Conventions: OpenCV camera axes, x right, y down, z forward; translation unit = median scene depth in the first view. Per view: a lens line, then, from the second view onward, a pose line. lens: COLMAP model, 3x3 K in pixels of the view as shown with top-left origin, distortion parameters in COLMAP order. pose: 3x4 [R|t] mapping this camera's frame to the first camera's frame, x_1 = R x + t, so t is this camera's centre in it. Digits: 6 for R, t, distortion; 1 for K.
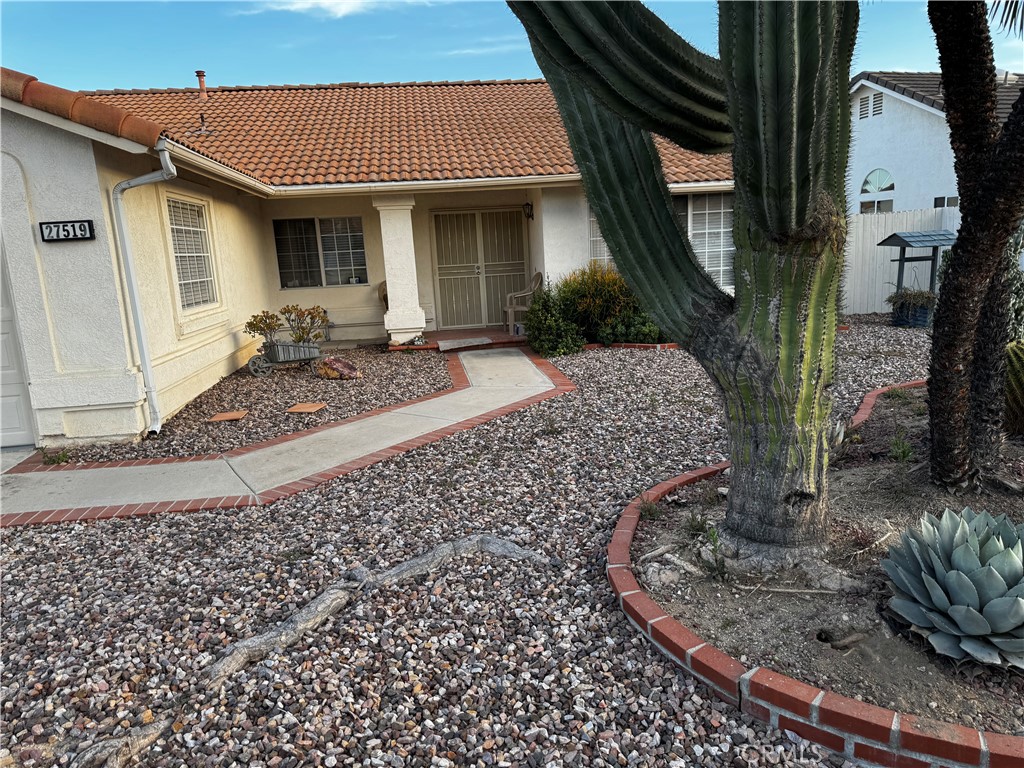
lens RADIAL K [[714.1, 0, 512.0], [0, 714.1, 384.0], [0, 0, 1]] dist [0.066956, -0.088056]
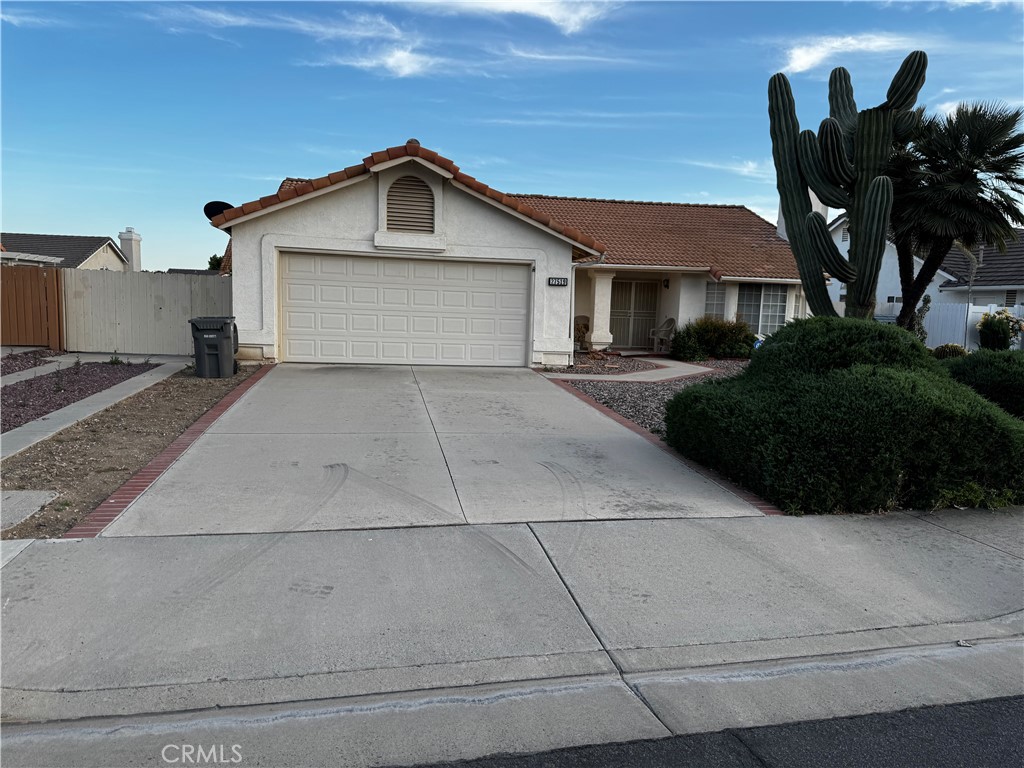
lens RADIAL K [[714.1, 0, 512.0], [0, 714.1, 384.0], [0, 0, 1]] dist [0.066956, -0.088056]
pose [[0.995083, 0.082289, 0.055130, -0.469024], [-0.077640, 0.993626, -0.081734, 0.193481], [-0.061504, 0.077052, 0.995128, -0.780482]]
